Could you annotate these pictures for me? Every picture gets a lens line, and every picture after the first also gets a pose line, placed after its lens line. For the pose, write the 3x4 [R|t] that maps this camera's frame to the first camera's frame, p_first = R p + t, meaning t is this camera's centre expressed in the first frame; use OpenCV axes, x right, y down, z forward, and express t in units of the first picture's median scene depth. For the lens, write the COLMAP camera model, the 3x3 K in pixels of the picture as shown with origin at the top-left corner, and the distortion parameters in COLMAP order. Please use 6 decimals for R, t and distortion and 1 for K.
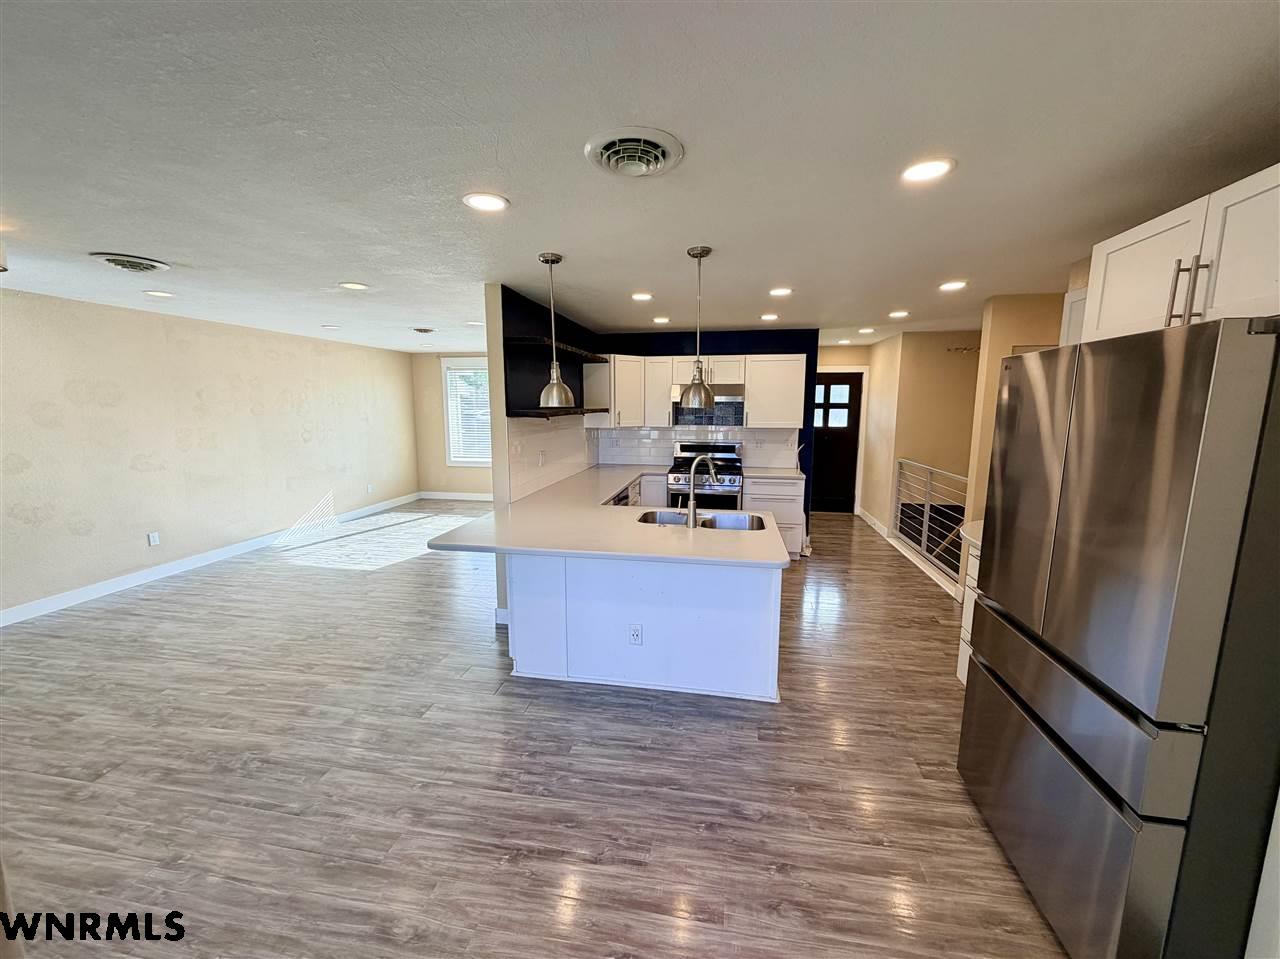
lens RADIAL K [[507.1, 0, 653.5], [0, 507.1, 483.7], [0, 0, 1]] dist [-0.004415, 0.000520]
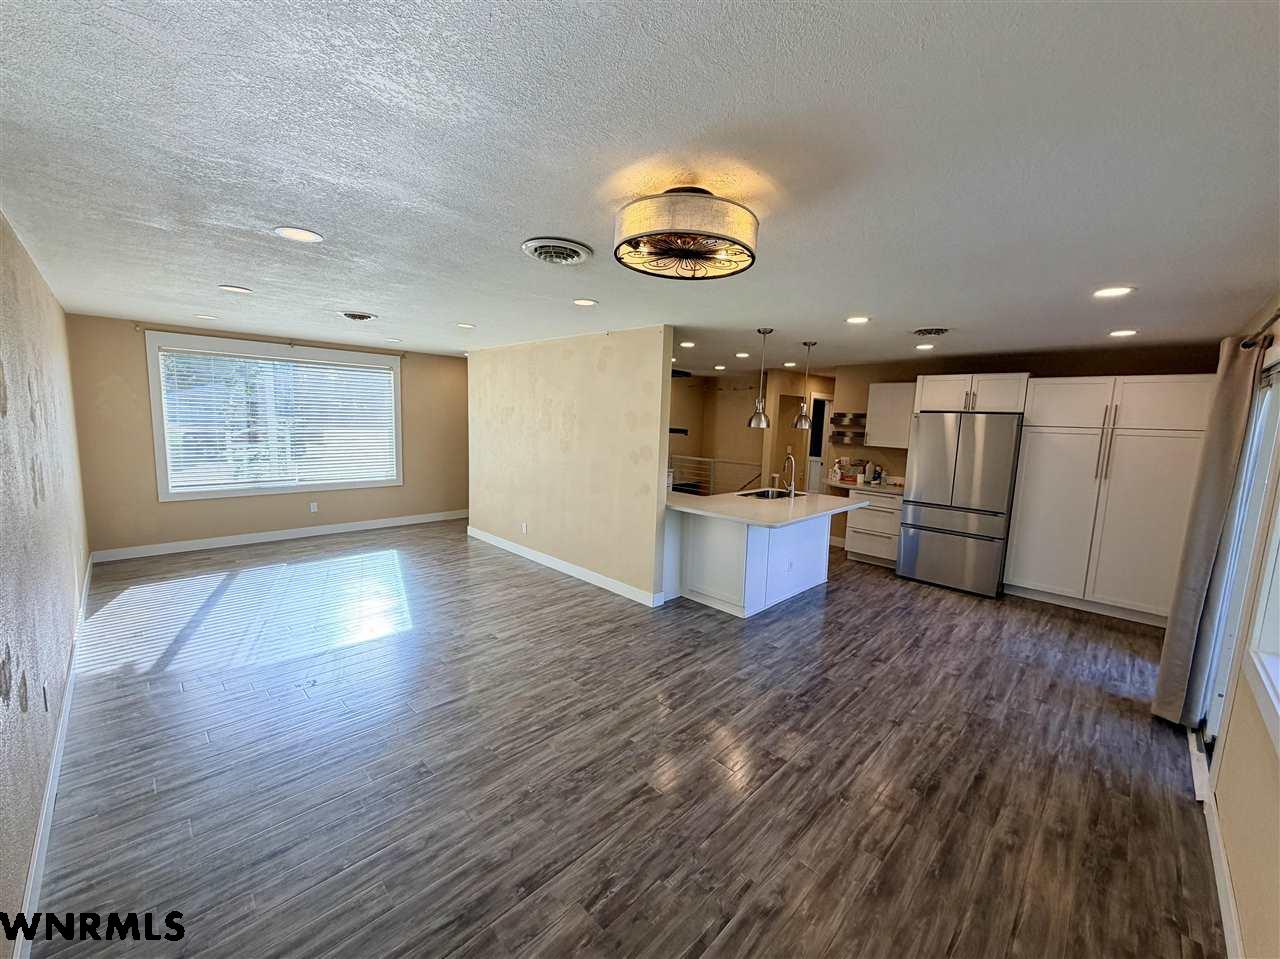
lens RADIAL K [[507.1, 0, 644.1], [0, 507.1, 474.7], [0, 0, 1]] dist [-0.004415, 0.000520]
pose [[0.573641, -0.078386, 0.815348, -1.734128], [0.097892, 0.994837, 0.026769, -0.085933], [-0.813236, 0.064460, 0.578353, 0.451993]]
